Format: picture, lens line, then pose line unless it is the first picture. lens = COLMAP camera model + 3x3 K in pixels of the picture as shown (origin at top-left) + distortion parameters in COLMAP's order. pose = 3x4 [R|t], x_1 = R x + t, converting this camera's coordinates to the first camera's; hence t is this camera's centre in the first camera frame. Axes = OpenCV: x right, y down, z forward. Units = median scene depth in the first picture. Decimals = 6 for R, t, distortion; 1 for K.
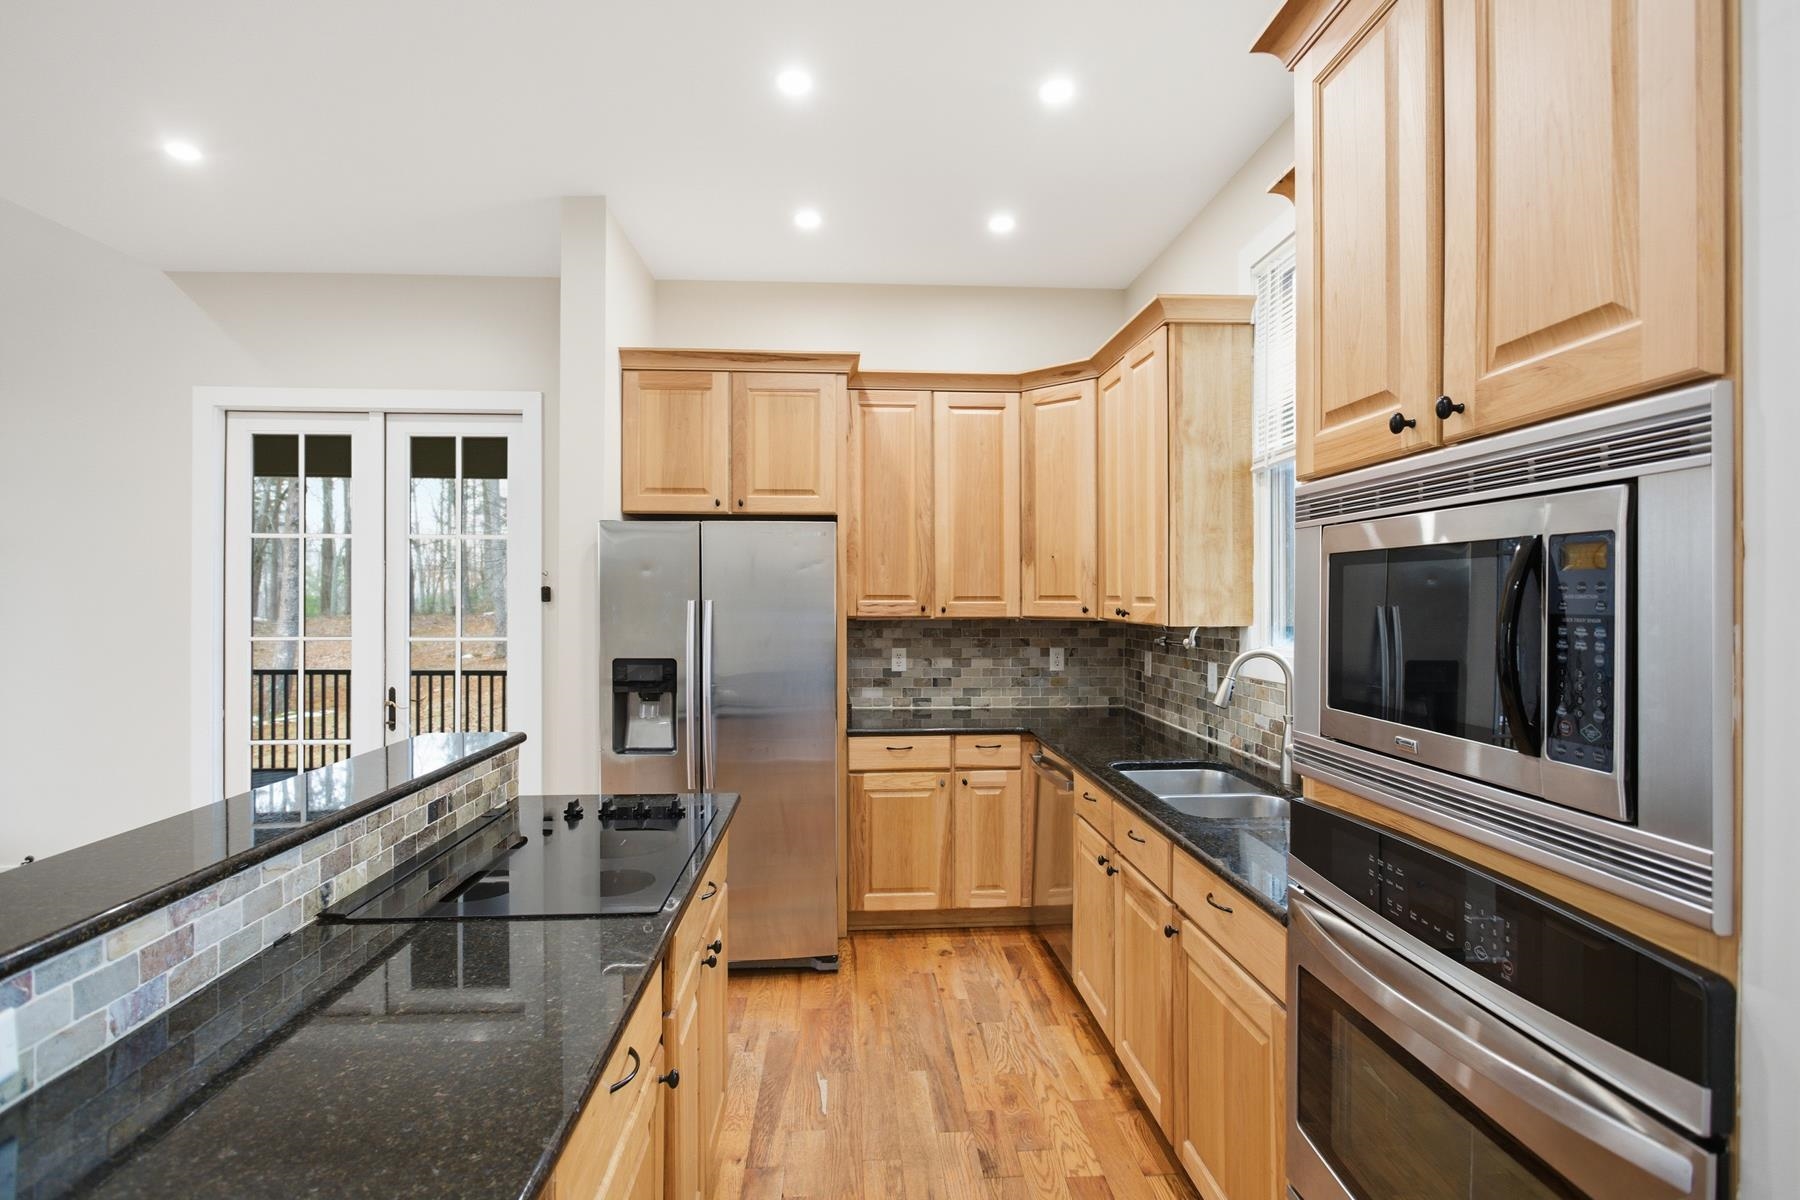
lens RADIAL K [[867.5, 0, 899.4], [0, 867.5, 591.7], [0, 0, 1]] dist [-0.001320, -0.000199]
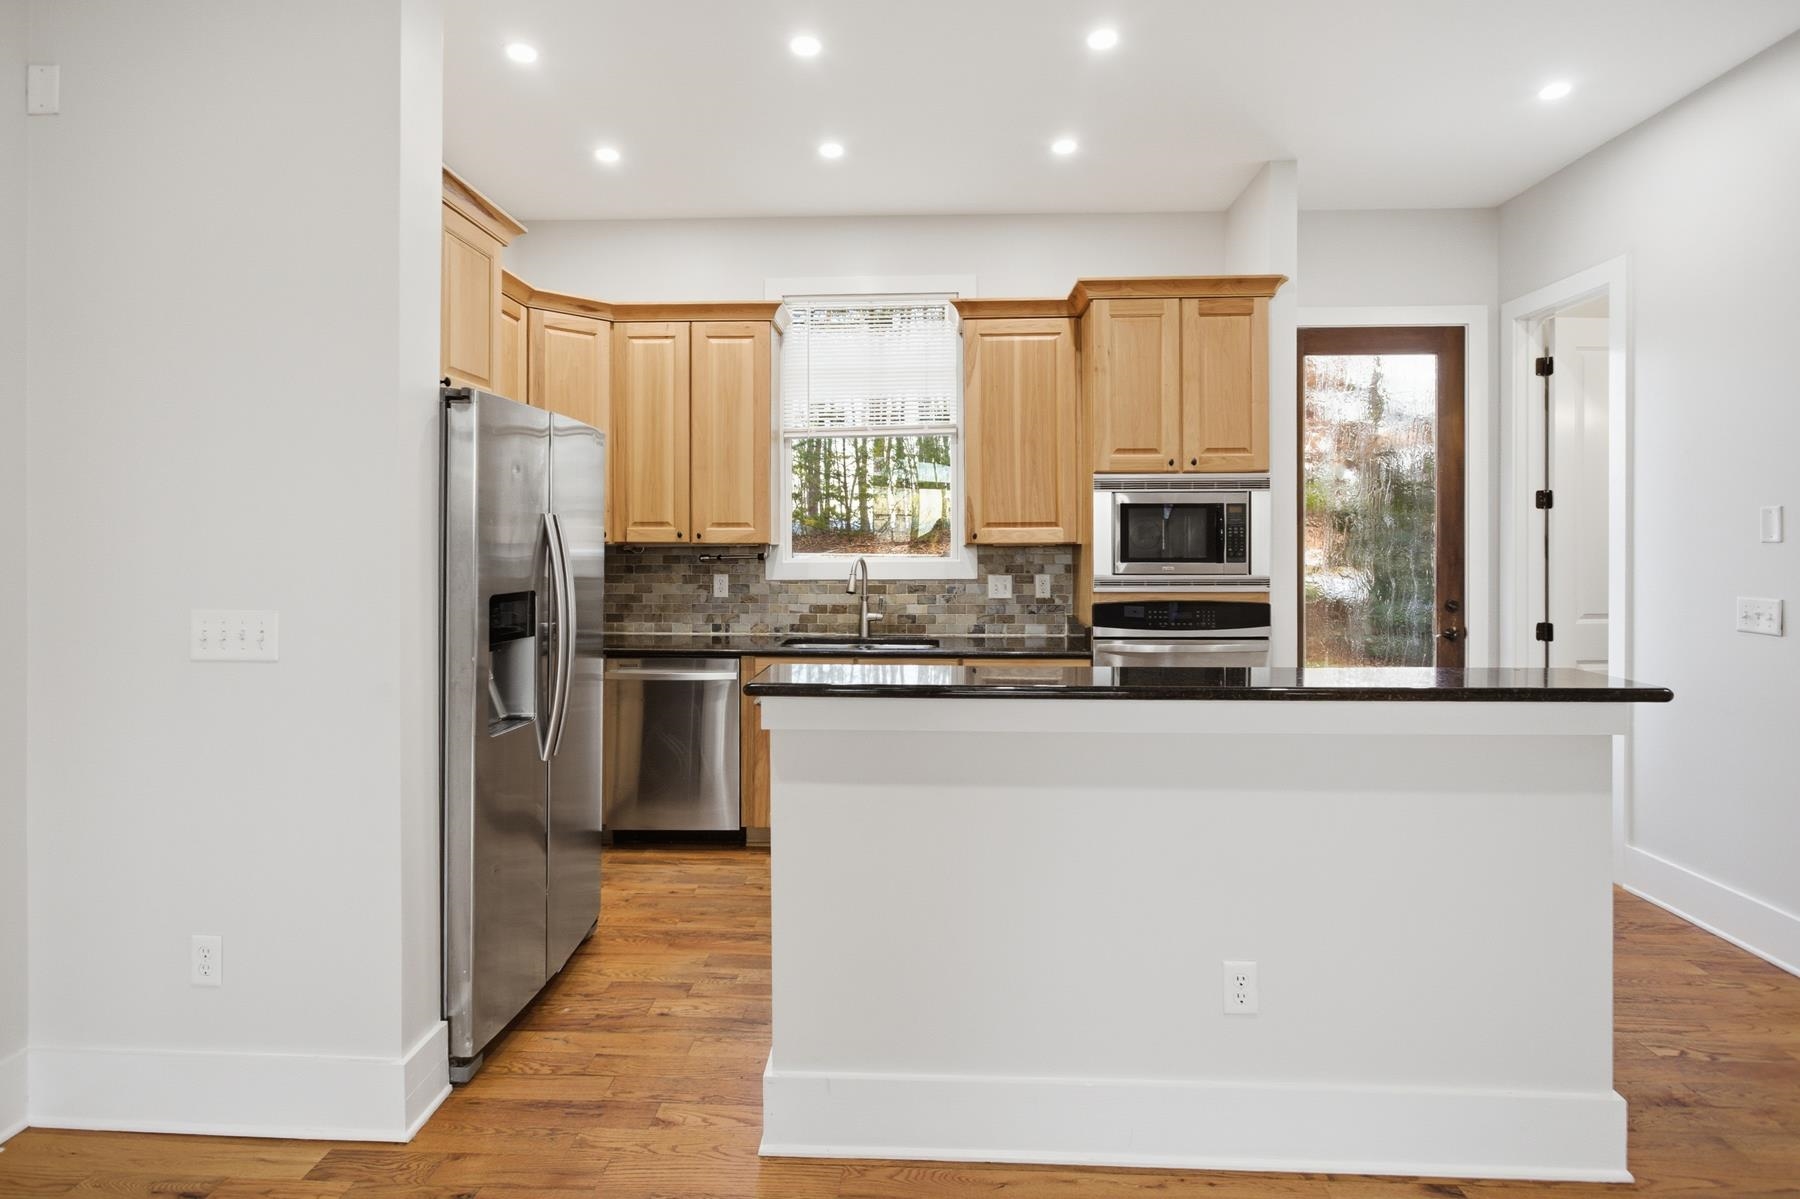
lens RADIAL K [[915.2, 0, 899.3], [0, 915.2, 569.4], [0, 0, 1]] dist [-0.000892, -0.000076]
pose [[0.108413, -0.048286, 0.992933, -1.164718], [-0.000812, 0.998815, 0.048660, 0.008403], [-0.994106, -0.006081, 0.108245, 0.691813]]
